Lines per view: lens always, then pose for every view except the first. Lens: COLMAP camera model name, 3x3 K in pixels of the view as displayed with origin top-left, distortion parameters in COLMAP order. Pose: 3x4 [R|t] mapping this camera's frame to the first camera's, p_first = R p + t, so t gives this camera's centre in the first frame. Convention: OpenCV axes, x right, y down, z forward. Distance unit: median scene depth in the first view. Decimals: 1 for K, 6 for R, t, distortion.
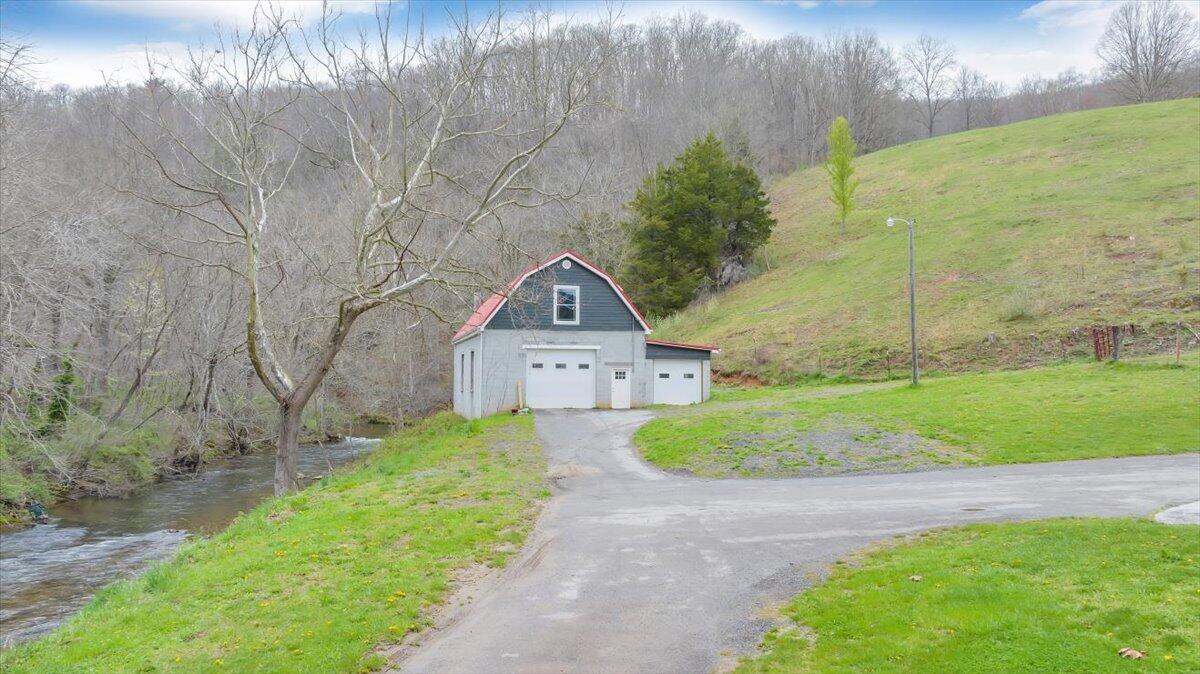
lens RADIAL K [[853.4, 0, 600.0], [0, 853.4, 337.0], [0, 0, 1]] dist [-0.020771, 0.001767]
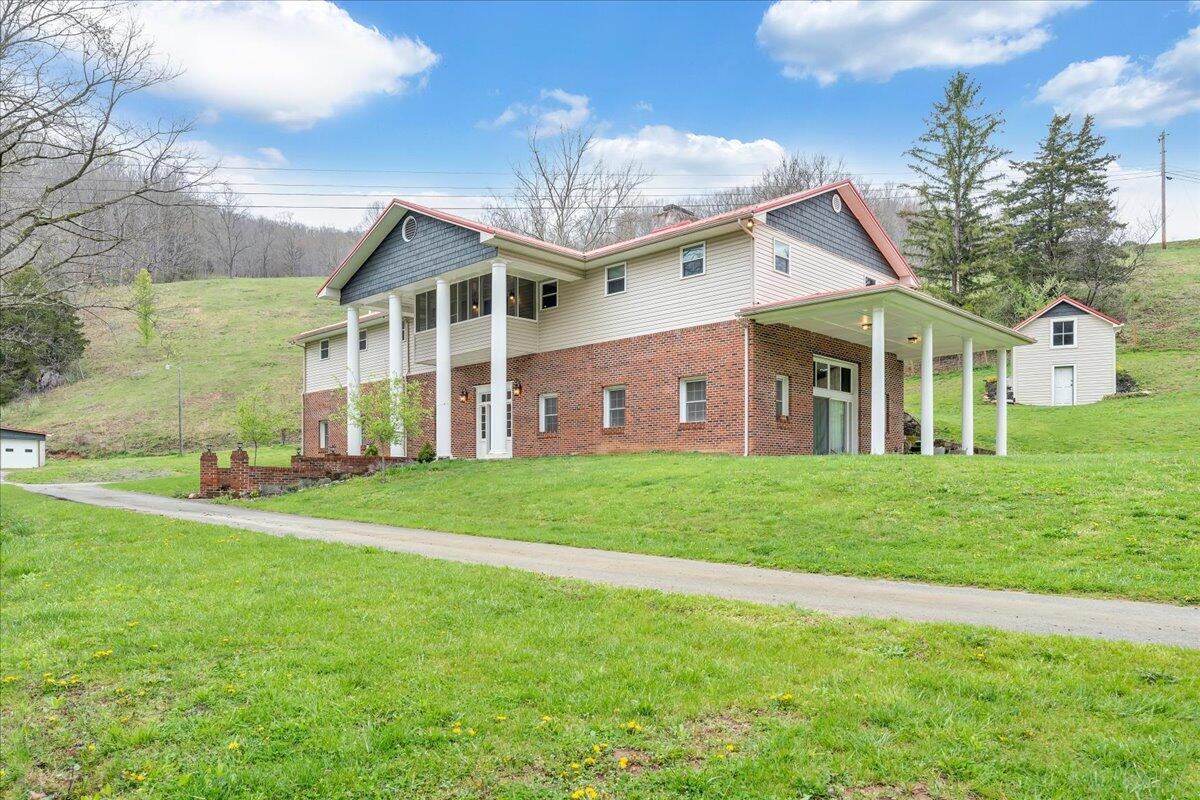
lens RADIAL K [[816.4, 0, 599.7], [0, 816.4, 490.7], [0, 0, 1]] dist [0.000167, 0.001369]
pose [[0.715357, -0.011250, 0.698668, -0.191651], [-0.031292, 0.998352, 0.048114, 0.015025], [-0.698058, -0.056282, 0.713826, -0.784946]]
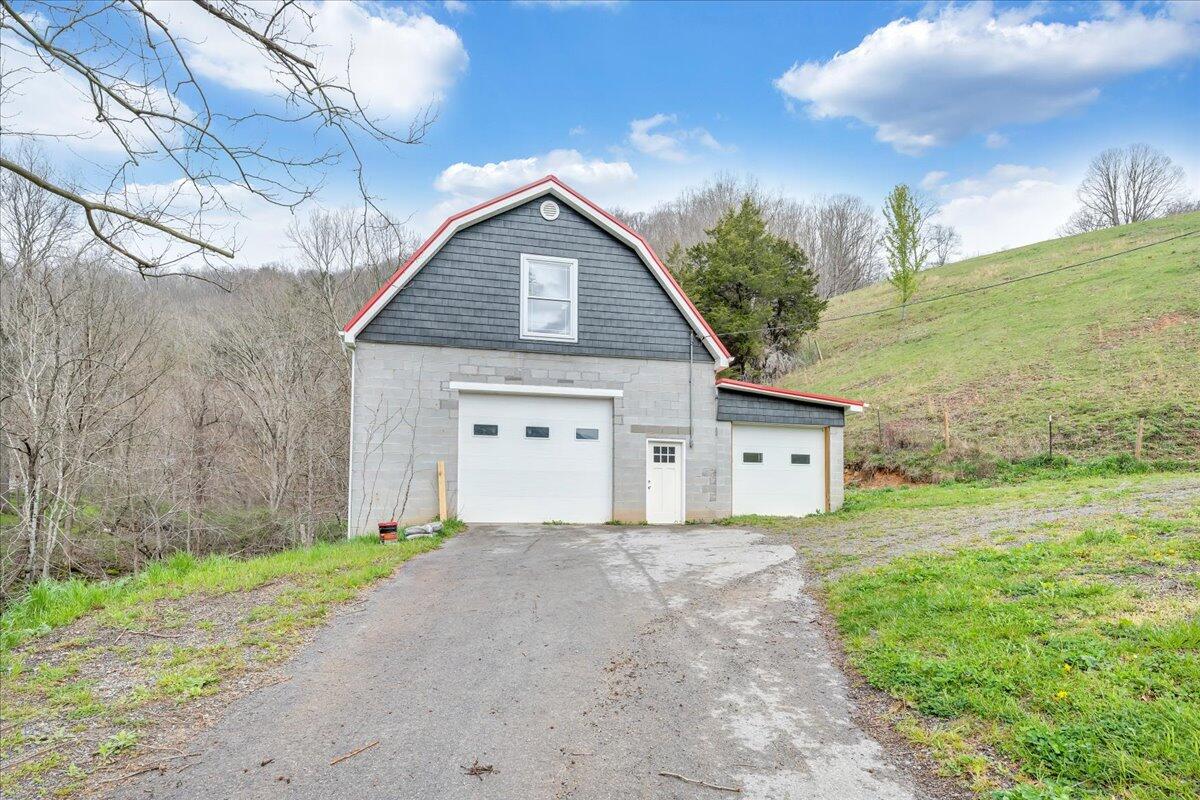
lens RADIAL K [[622.6, 0, 601.7], [0, 622.6, 492.3], [0, 0, 1]] dist [0.000715, 0.000082]
pose [[0.999834, 0.000236, -0.018224, -0.004714], [0.000229, 0.999675, 0.025501, 0.056642], [0.018224, -0.025501, 0.999509, 0.645879]]
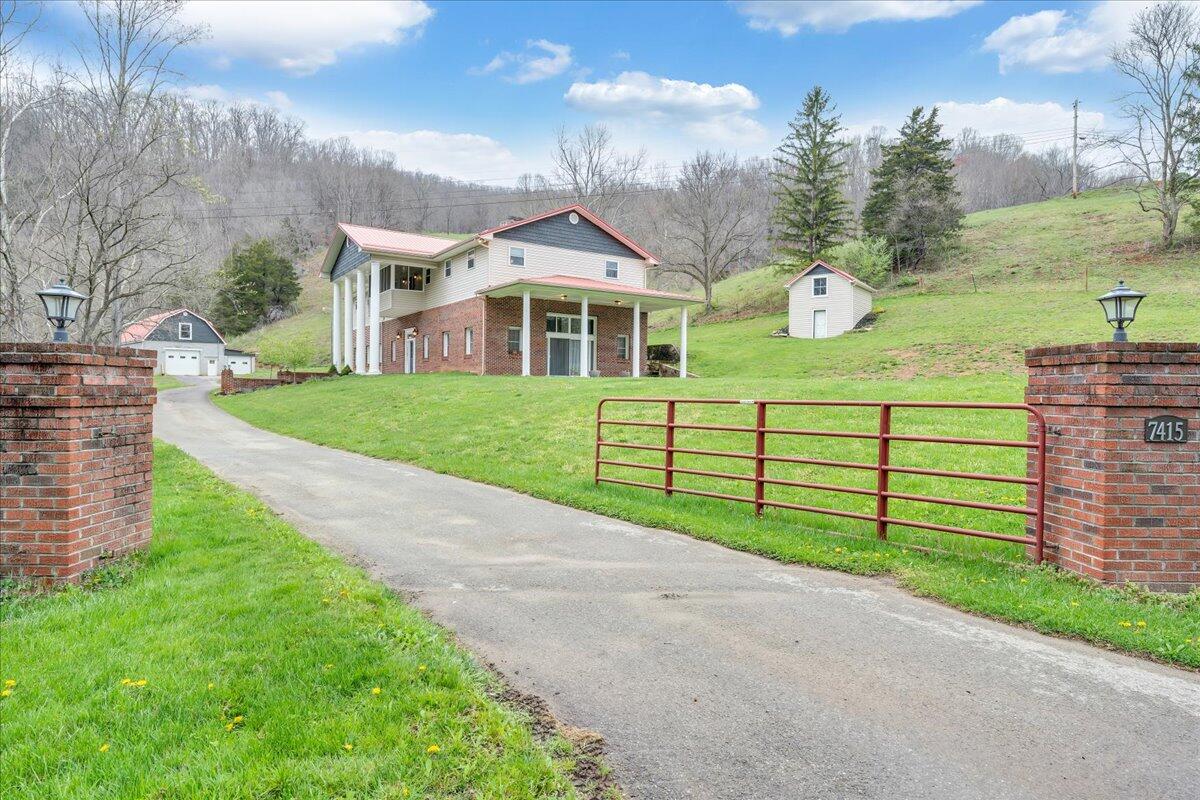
lens RADIAL K [[667.0, 0, 600.0], [0, 667.0, 400.0], [0, 0, 1]] dist [0.004098, 0.000726]
pose [[0.847537, -0.004570, 0.530716, -0.047972], [-0.035388, 0.997251, 0.065102, -0.008575], [-0.529555, -0.073957, 0.845046, -1.152040]]
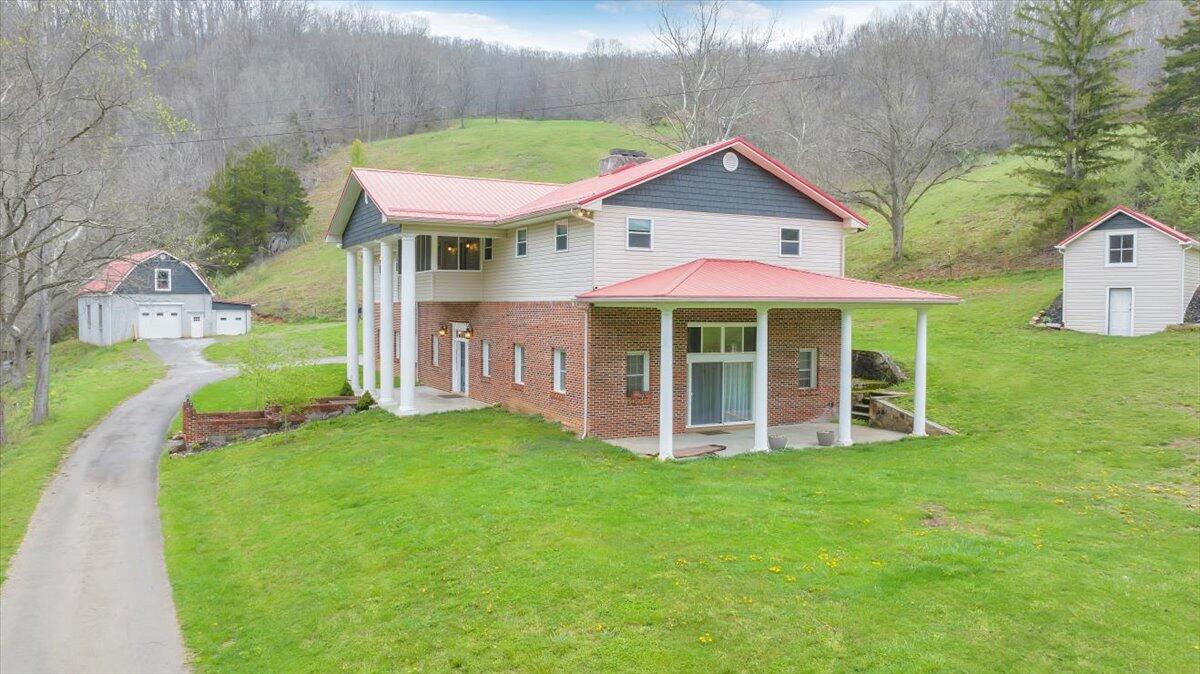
lens RADIAL K [[853.4, 0, 600.0], [0, 853.4, 337.0], [0, 0, 1]] dist [-0.020771, 0.001767]
pose [[0.896402, -0.017183, 0.442908, -0.007699], [-0.024264, 0.995848, 0.087742, -0.094006], [-0.442576, -0.089399, 0.892263, -0.968175]]
